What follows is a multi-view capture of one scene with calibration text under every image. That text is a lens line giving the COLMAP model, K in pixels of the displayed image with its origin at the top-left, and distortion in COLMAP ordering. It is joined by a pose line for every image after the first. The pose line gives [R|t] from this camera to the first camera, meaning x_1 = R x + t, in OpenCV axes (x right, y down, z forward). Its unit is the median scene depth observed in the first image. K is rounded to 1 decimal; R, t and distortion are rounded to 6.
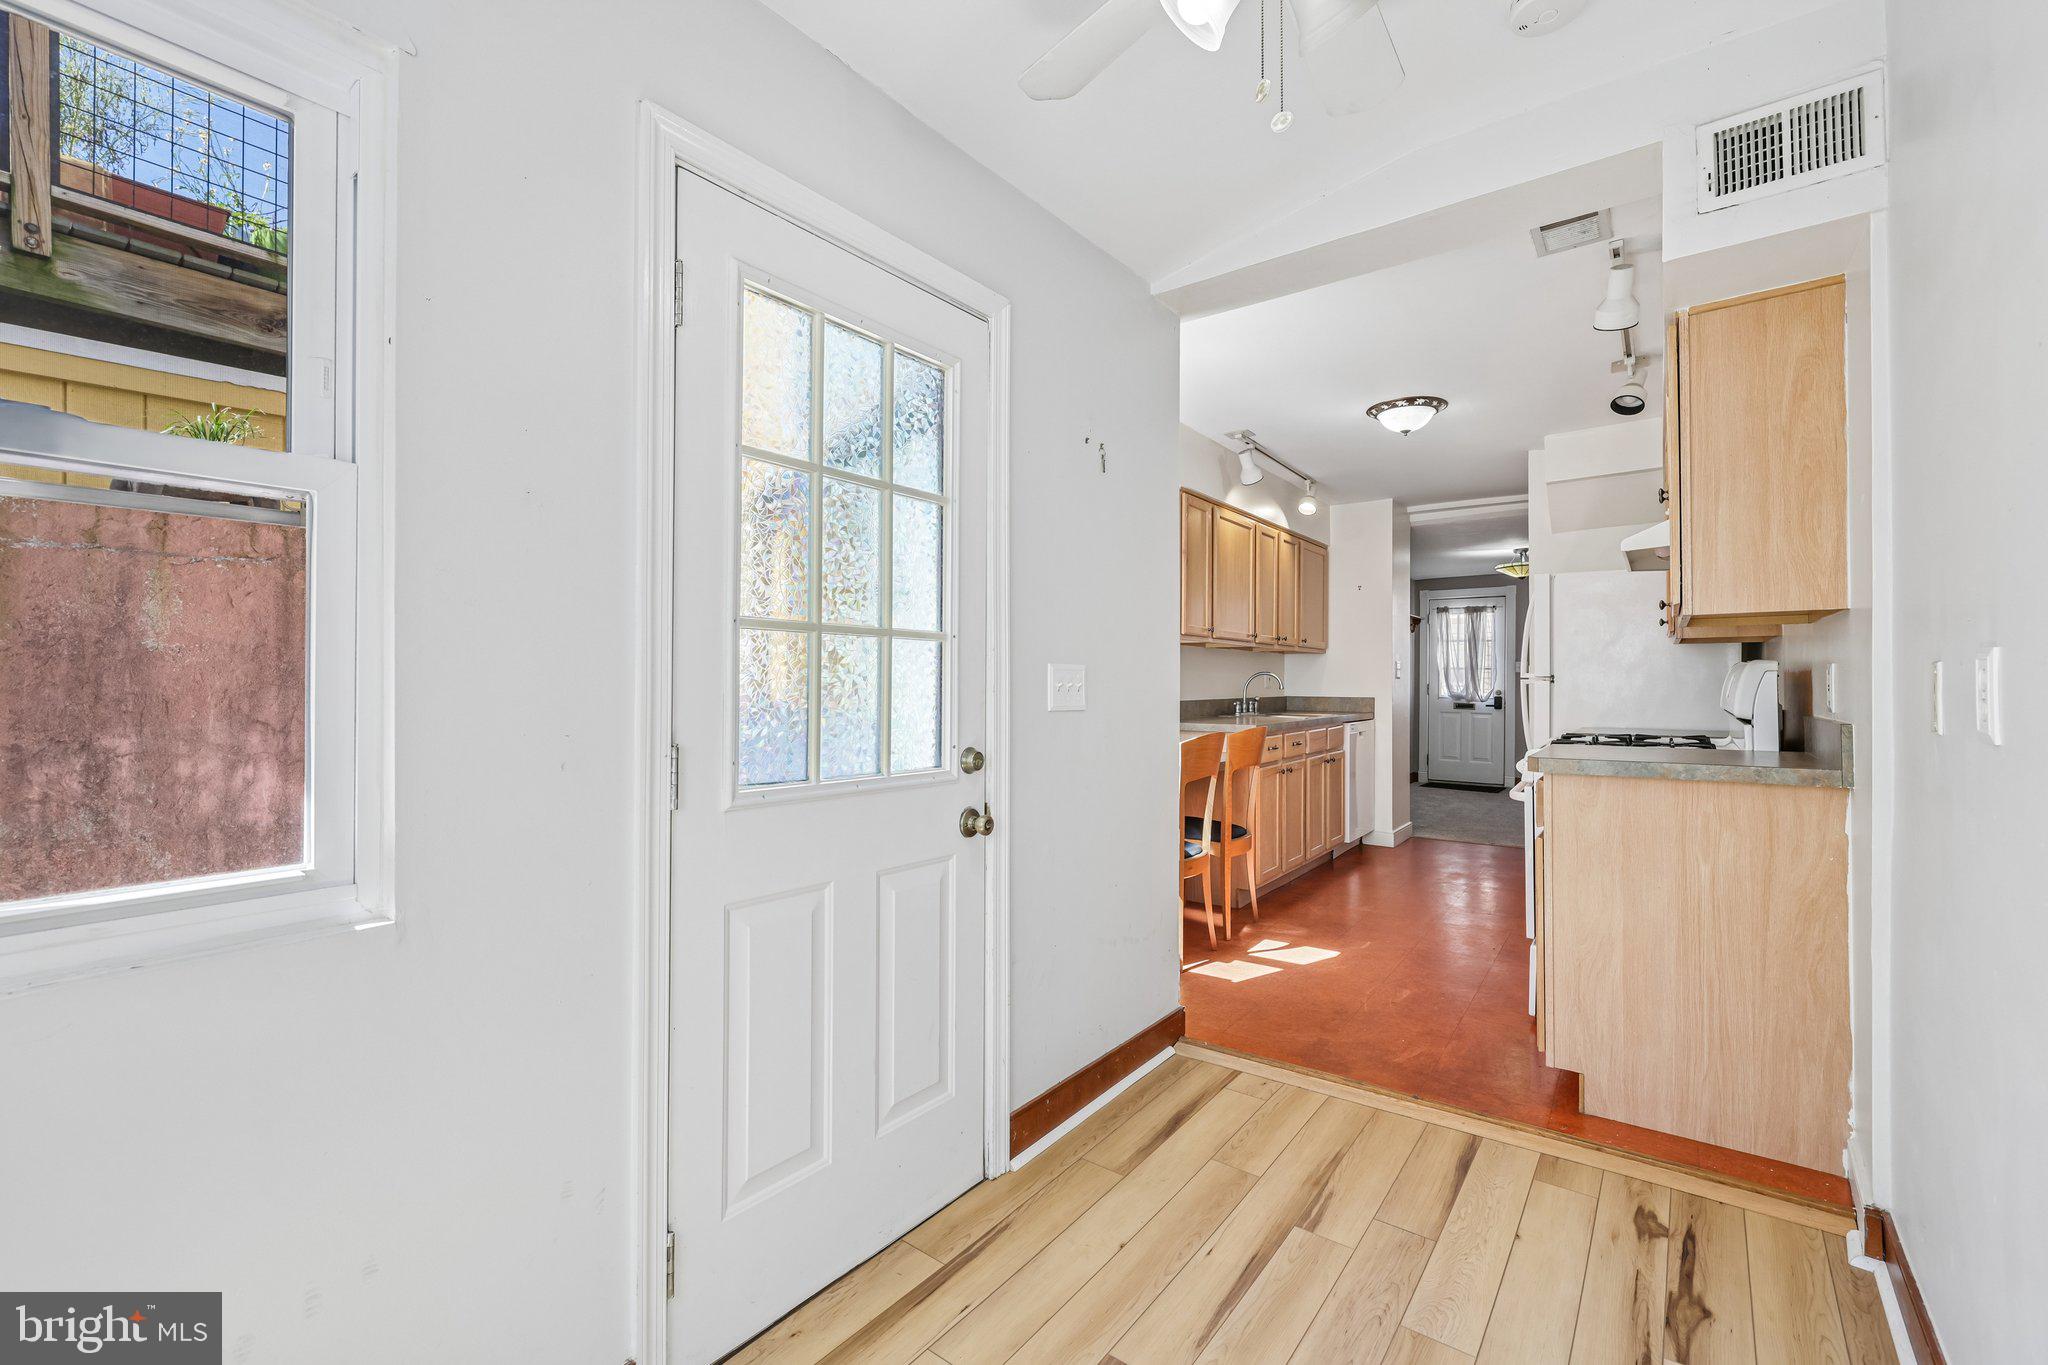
lens RADIAL K [[885.2, 0, 1034.7], [0, 885.2, 676.4], [0, 0, 1]] dist [-0.000690, 0.000543]
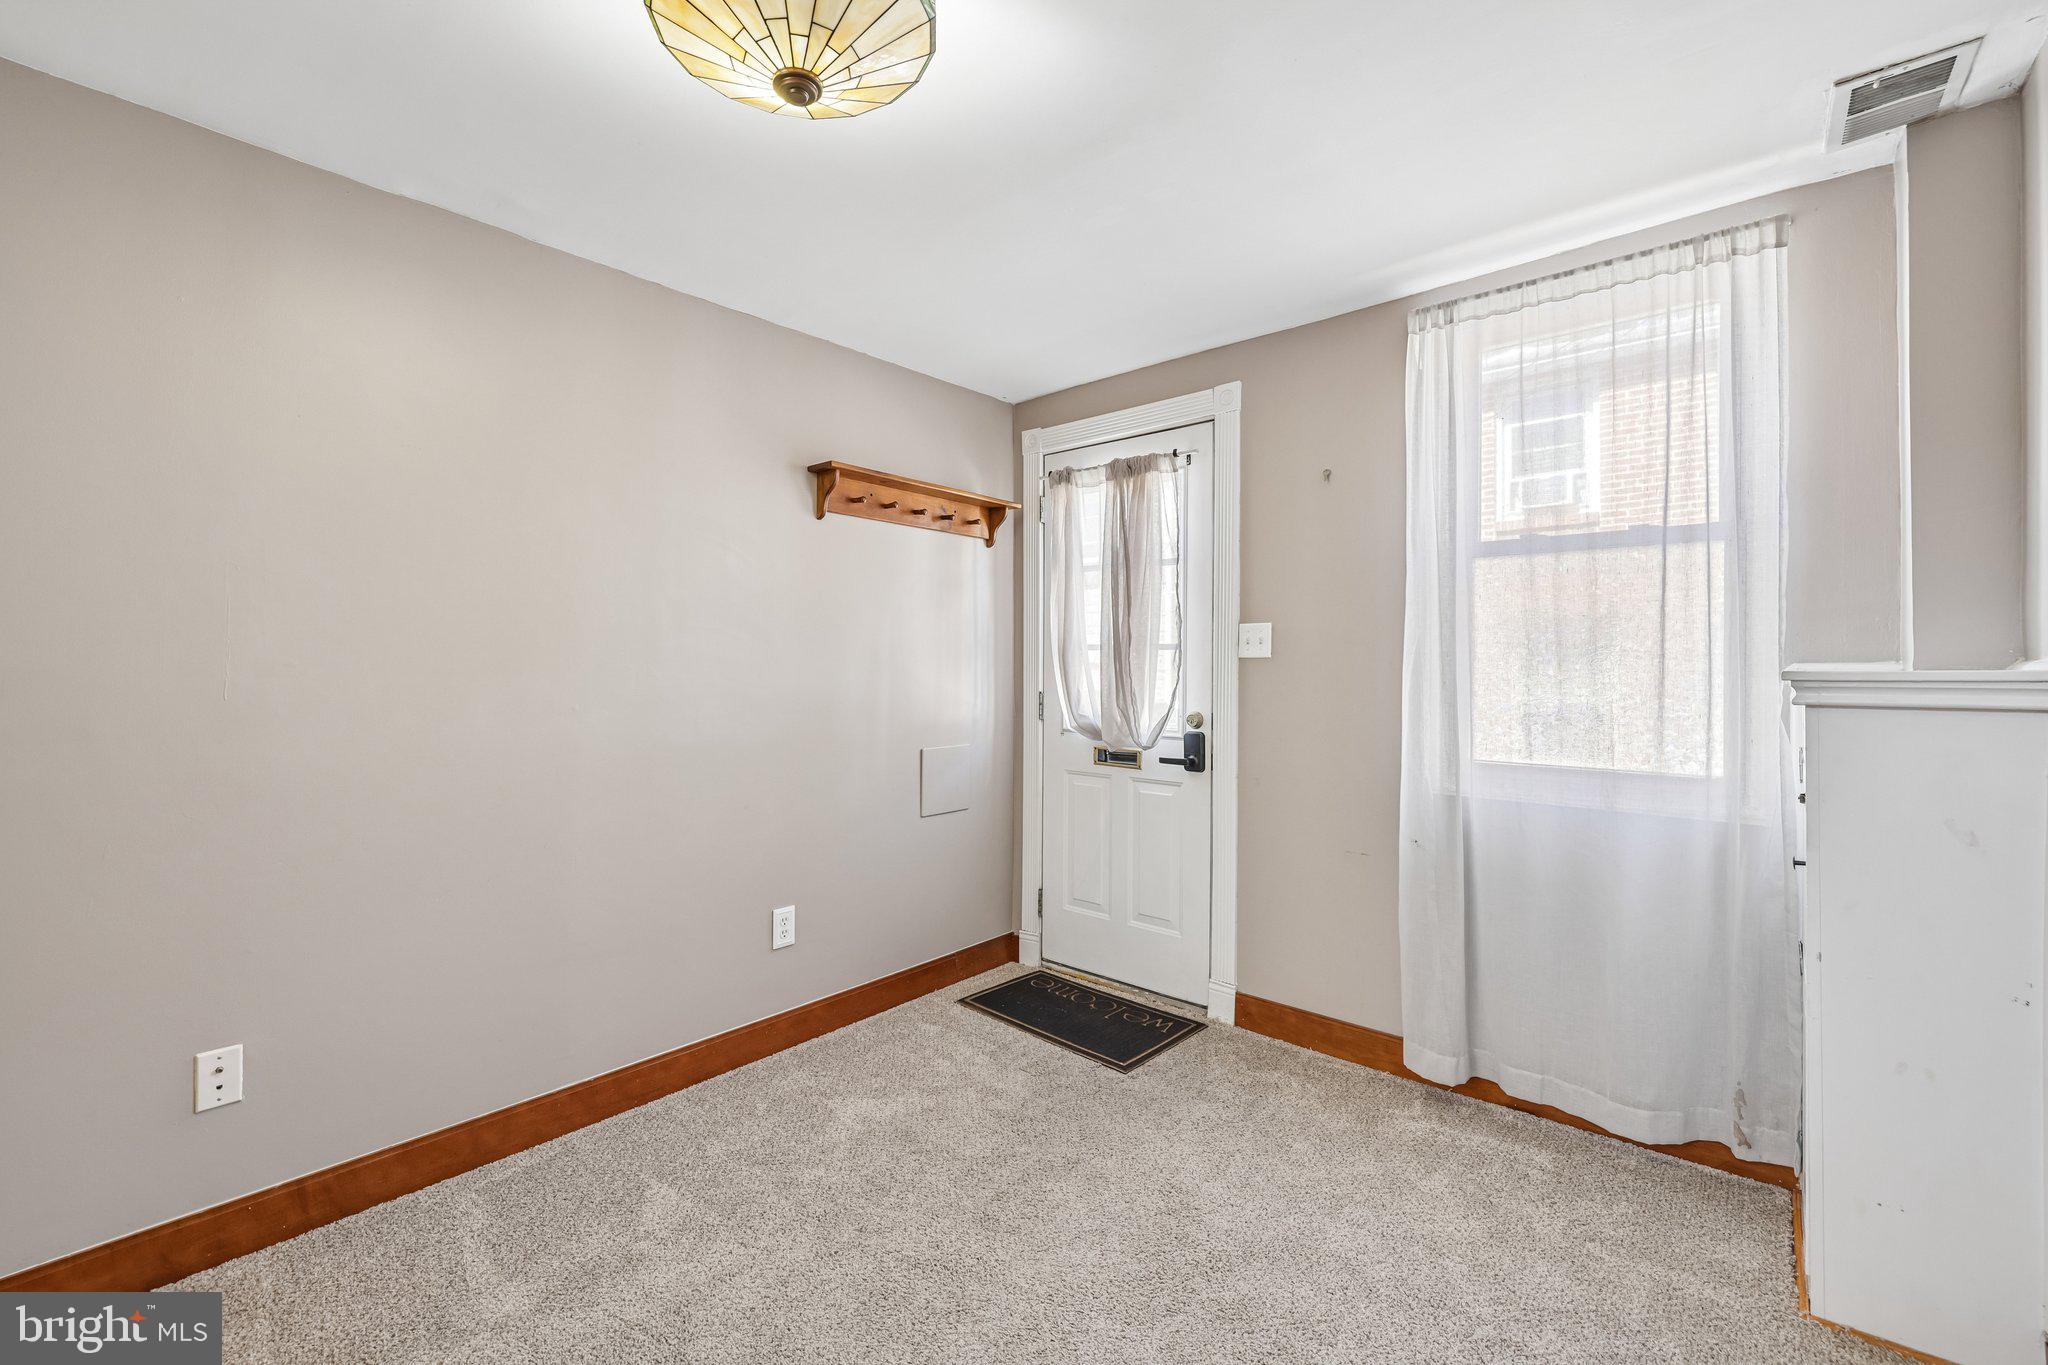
lens RADIAL K [[885.2, 0, 1023.5], [0, 885.2, 666.2], [0, 0, 1]] dist [-0.000690, 0.000543]
pose [[0.993705, -0.002412, -0.112004, 0.809532], [0.002973, 0.999984, 0.004848, -0.005315], [0.111990, -0.005150, 0.993696, 1.092883]]
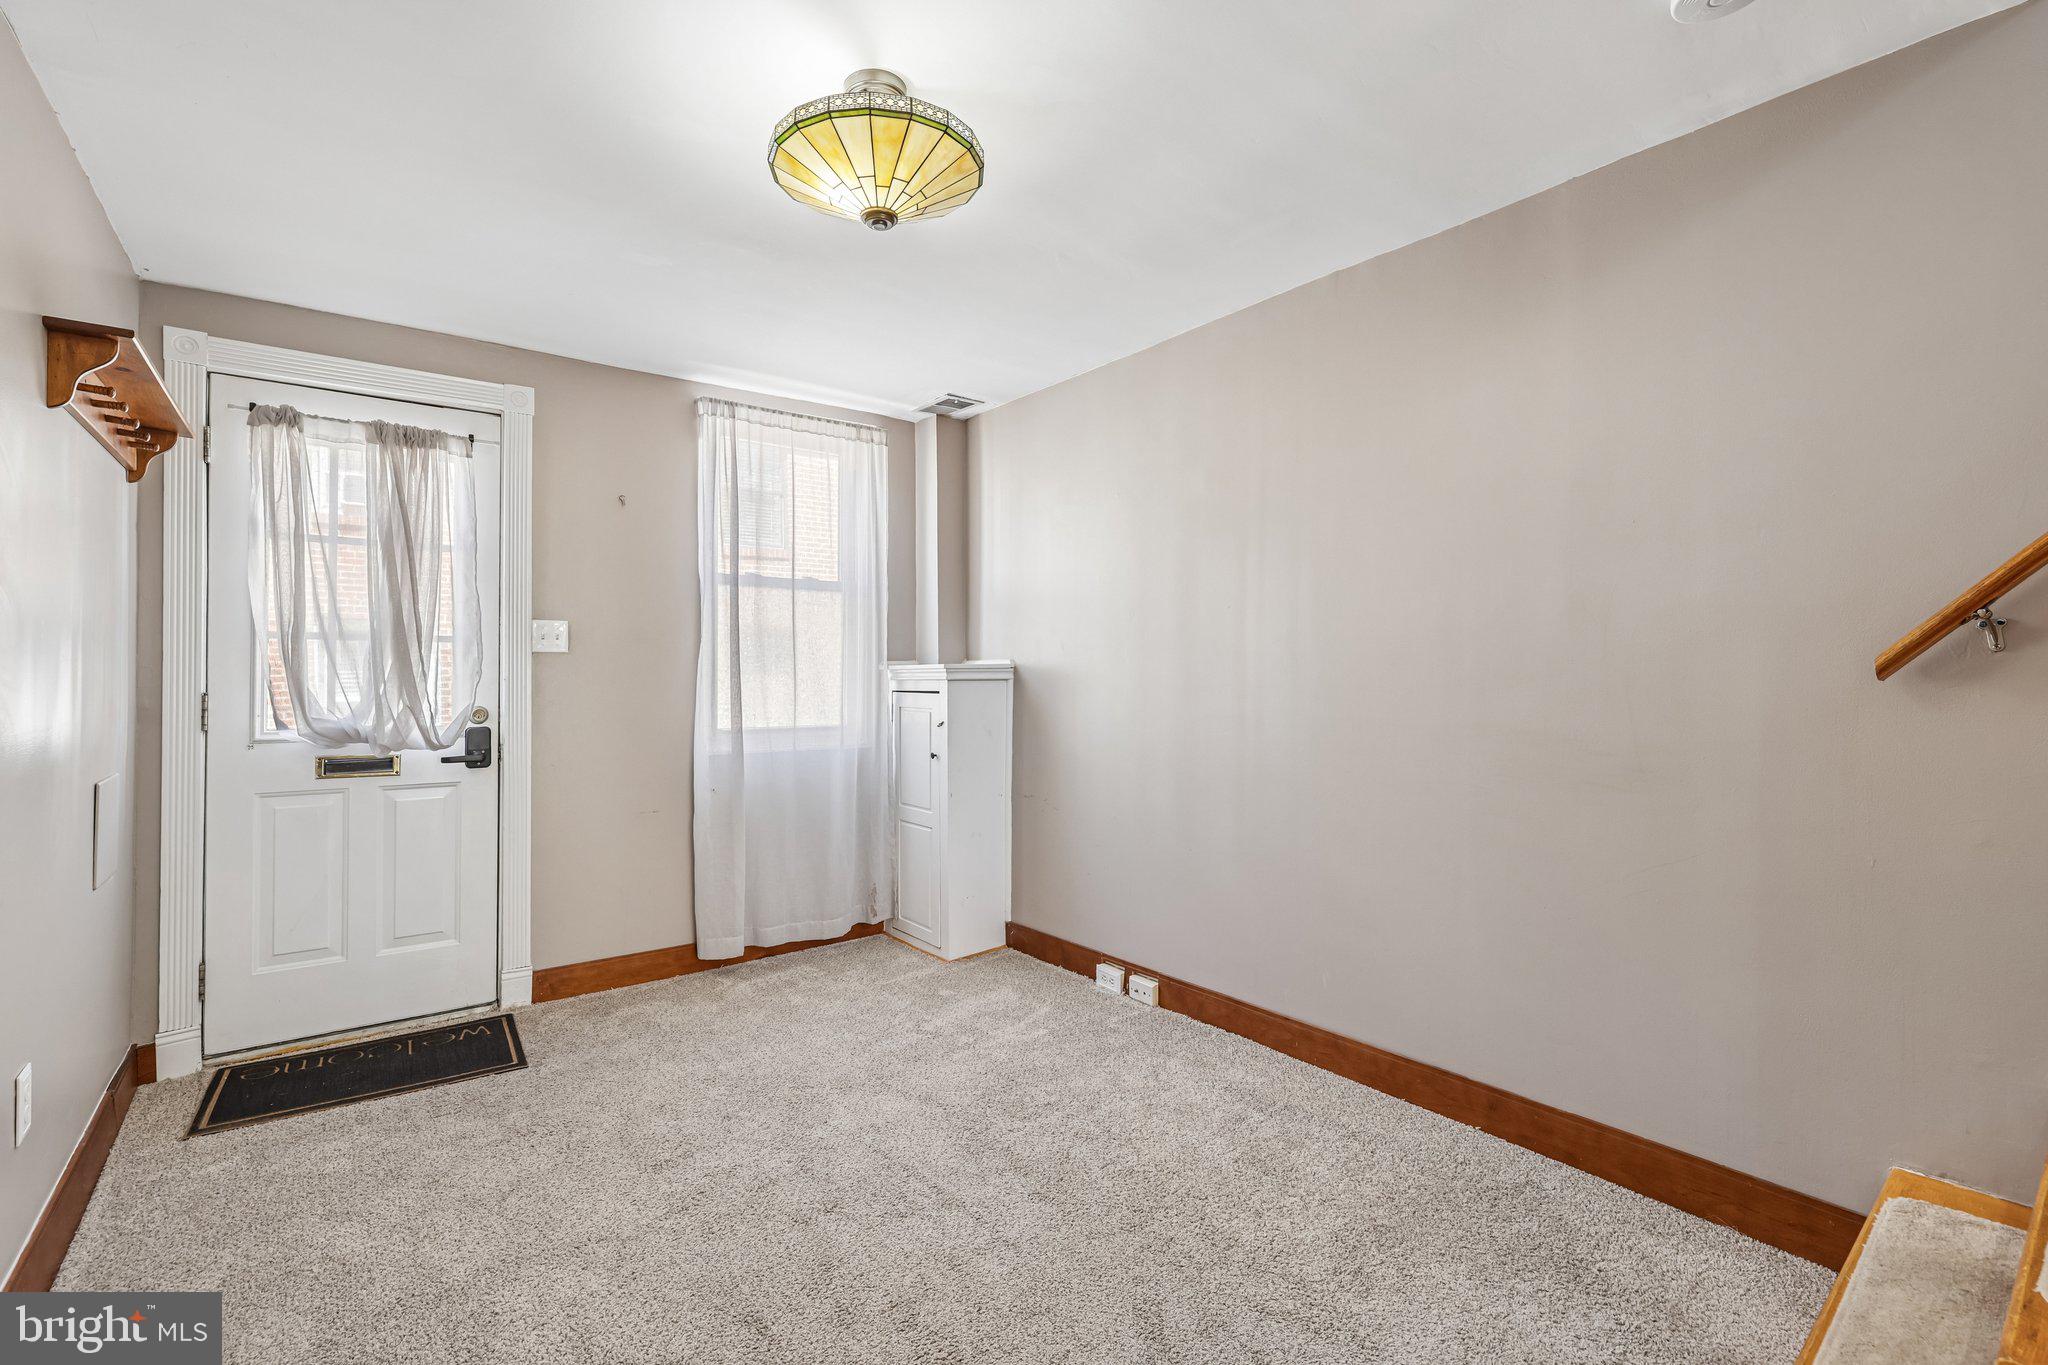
lens RADIAL K [[885.2, 0, 998.0], [0, 885.2, 669.1], [0, 0, 1]] dist [-0.000690, 0.000543]
pose [[0.311362, -0.000531, 0.950291, 0.456720], [-0.003081, 0.999994, 0.001568, 0.001217], [-0.950286, -0.003417, 0.311358, 1.179633]]
